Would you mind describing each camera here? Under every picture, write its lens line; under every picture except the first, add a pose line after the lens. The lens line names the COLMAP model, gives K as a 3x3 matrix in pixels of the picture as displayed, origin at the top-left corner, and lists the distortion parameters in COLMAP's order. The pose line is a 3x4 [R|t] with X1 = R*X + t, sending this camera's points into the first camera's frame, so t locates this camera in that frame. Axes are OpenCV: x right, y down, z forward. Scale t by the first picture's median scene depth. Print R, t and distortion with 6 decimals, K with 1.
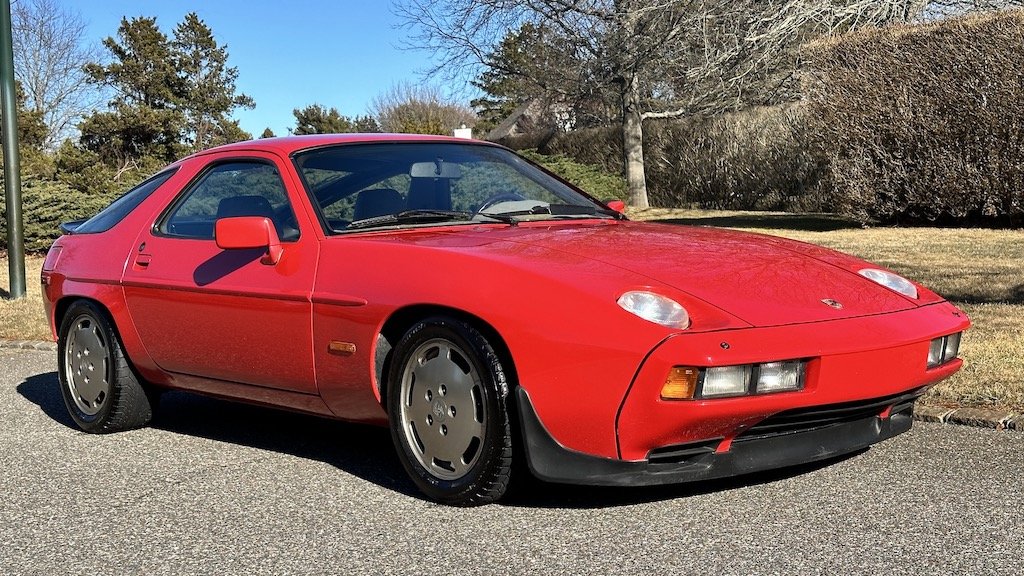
lens RADIAL K [[1421.4, 0, 511.6], [0, 1421.4, 285.9], [0, 0, 1]] dist [0.144770, 0.000000]
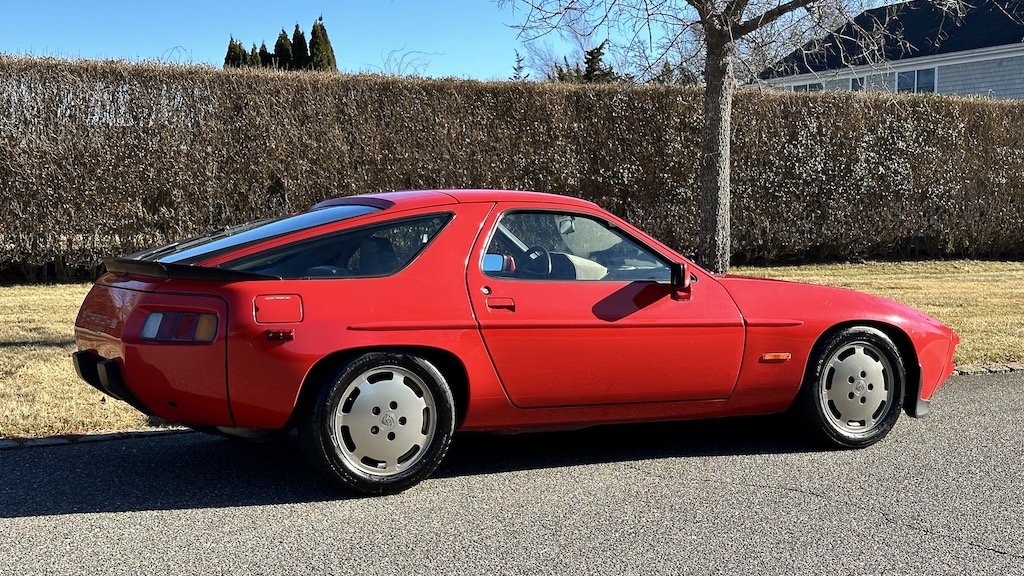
lens RADIAL K [[1421.4, 0, 519.7], [0, 1421.4, 279.5], [0, 0, 1]] dist [0.144770, 0.000000]
pose [[0.210765, 0.001224, 0.977536, -1.325822], [0.045032, 0.998925, -0.010960, -0.024294], [-0.976499, 0.046331, 0.210483, 0.819726]]
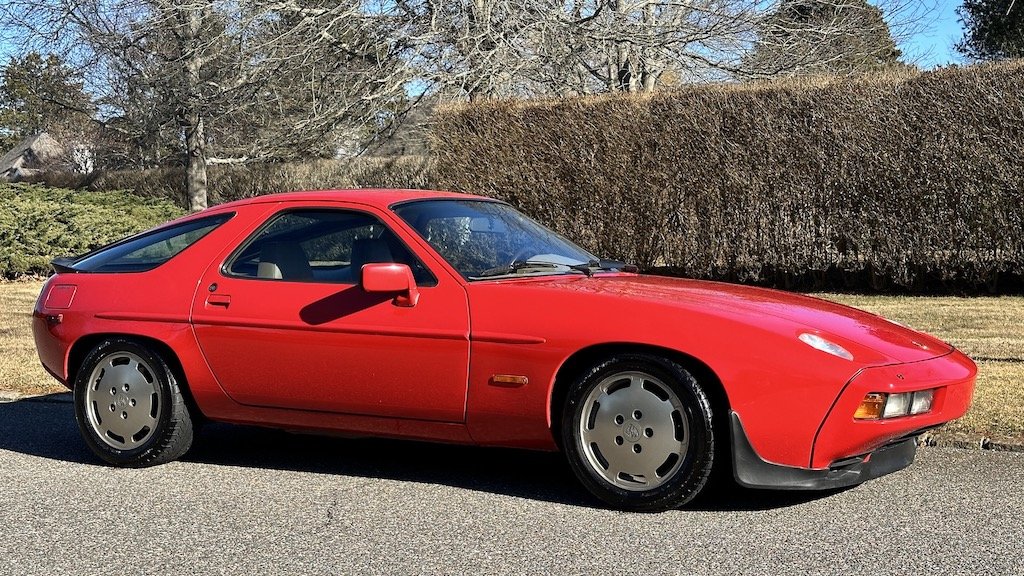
lens RADIAL K [[1421.4, 0, 507.5], [0, 1421.4, 290.1], [0, 0, 1]] dist [0.144770, 0.000000]
pose [[0.937615, 0.021567, 0.347005, -0.449463], [-0.011049, 0.999418, -0.032261, 0.006778], [-0.347499, 0.026414, 0.937308, -0.064834]]
